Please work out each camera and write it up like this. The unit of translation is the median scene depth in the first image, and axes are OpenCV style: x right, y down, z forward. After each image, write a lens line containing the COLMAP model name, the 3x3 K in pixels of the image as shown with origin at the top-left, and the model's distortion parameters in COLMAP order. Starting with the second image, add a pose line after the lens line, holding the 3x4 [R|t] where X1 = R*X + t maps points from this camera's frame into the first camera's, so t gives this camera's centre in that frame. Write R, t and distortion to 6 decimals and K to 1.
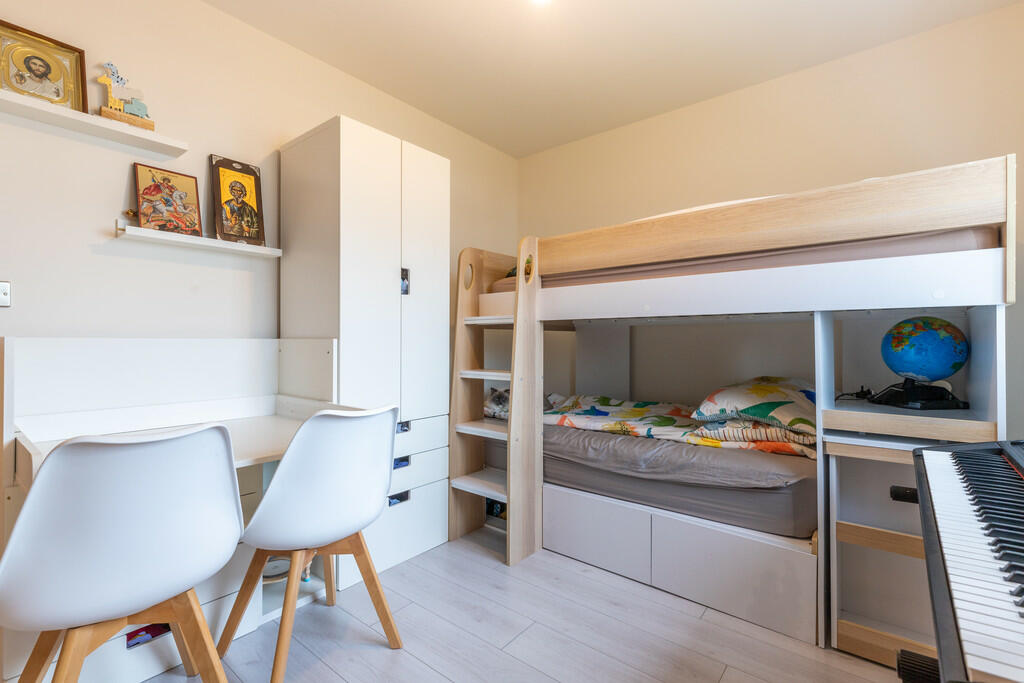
lens RADIAL K [[467.9, 0, 511.2], [0, 467.9, 341.8], [0, 0, 1]] dist [0.000560, -0.000227]
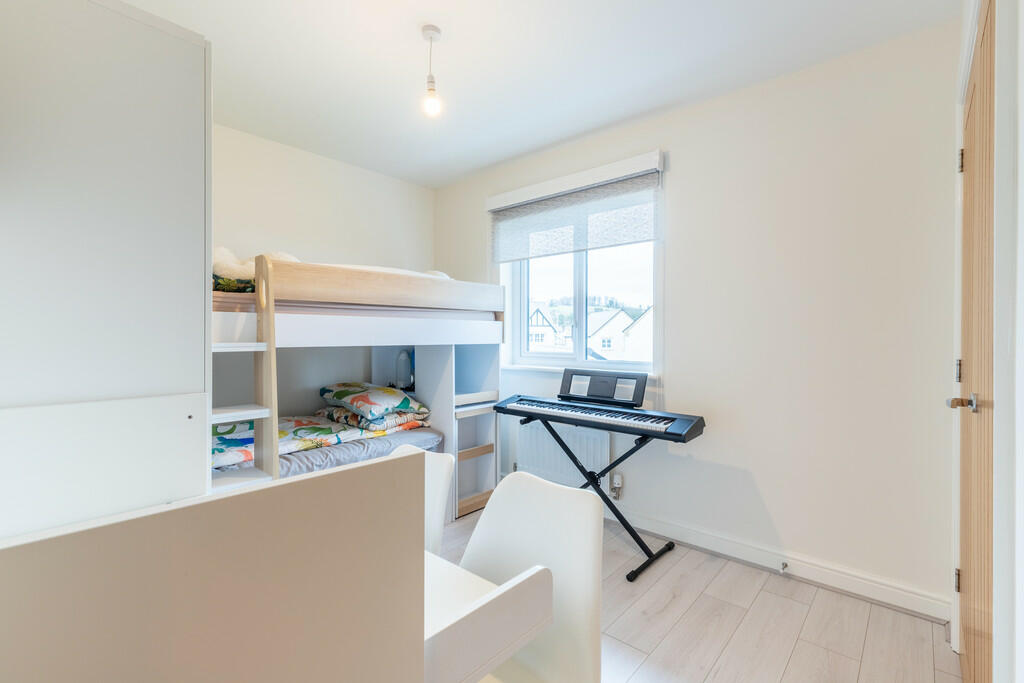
lens RADIAL K [[467.9, 0, 511.2], [0, 467.9, 339.4], [0, 0, 1]] dist [0.000560, -0.000227]
pose [[0.020383, -0.004239, 0.999783, -1.010884], [-0.004466, 0.999981, 0.004331, -0.078216], [-0.999782, -0.004553, 0.020364, 0.602179]]
